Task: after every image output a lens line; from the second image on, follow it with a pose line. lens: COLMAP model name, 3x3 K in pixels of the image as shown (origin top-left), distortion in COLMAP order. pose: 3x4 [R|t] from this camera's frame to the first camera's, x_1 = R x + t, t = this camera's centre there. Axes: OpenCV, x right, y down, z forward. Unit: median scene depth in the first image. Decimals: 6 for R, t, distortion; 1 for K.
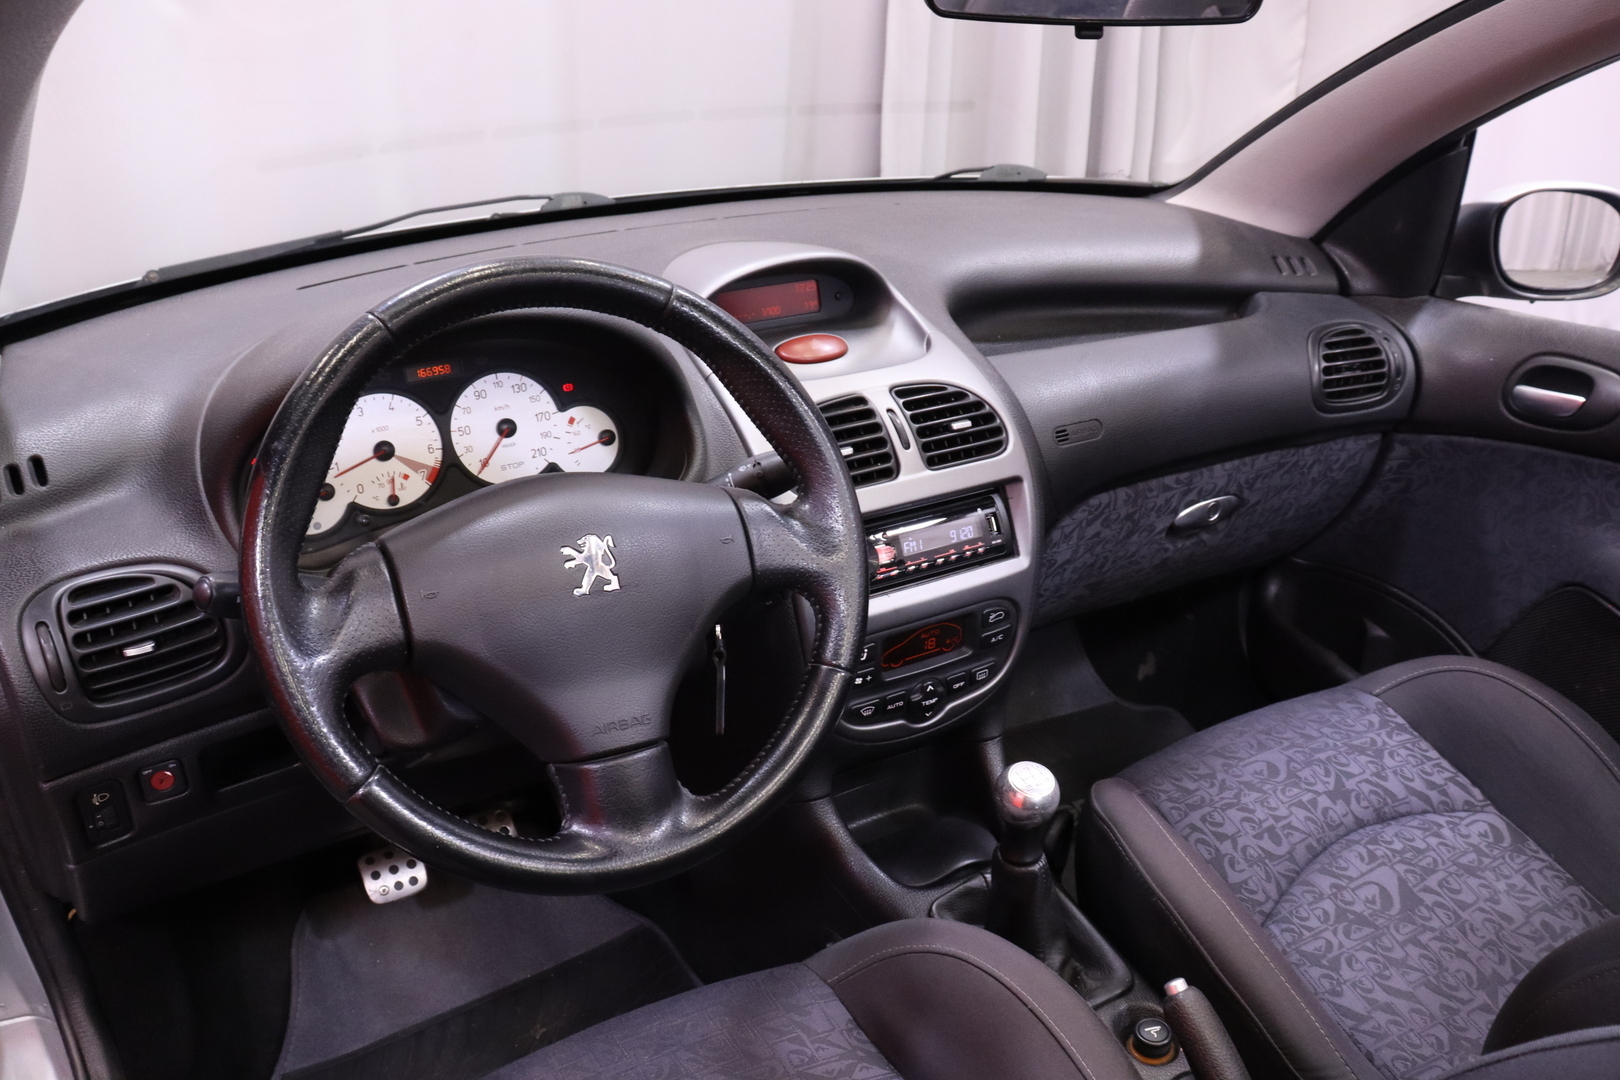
lens RADIAL K [[1387.0, 0, 810.0], [0, 1387.0, 540.0], [0, 0, 1]] dist [-0.208539, 0.005923]
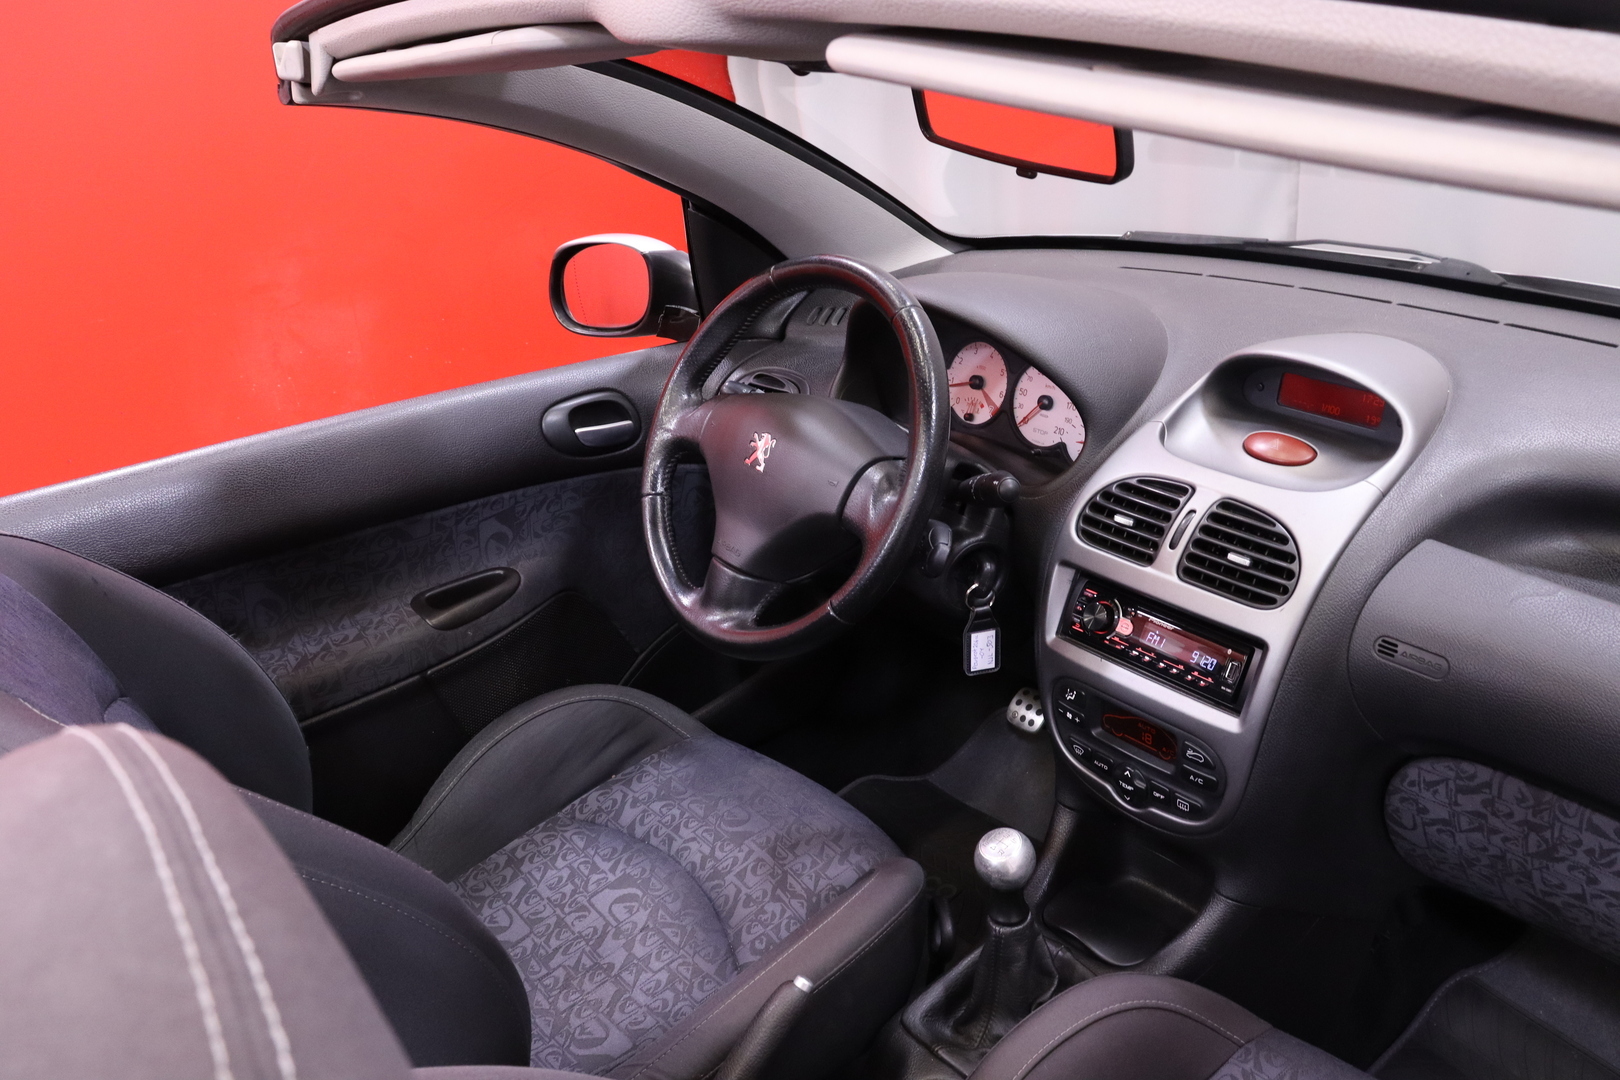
lens RADIAL K [[1387.0, 0, 810.0], [0, 1387.0, 540.0], [0, 0, 1]] dist [-0.208539, 0.005923]
pose [[0.110255, 0.393521, -0.912680, 0.942207], [-0.343814, 0.876688, 0.336468, -0.313344], [0.932543, 0.276695, 0.231957, 0.508882]]
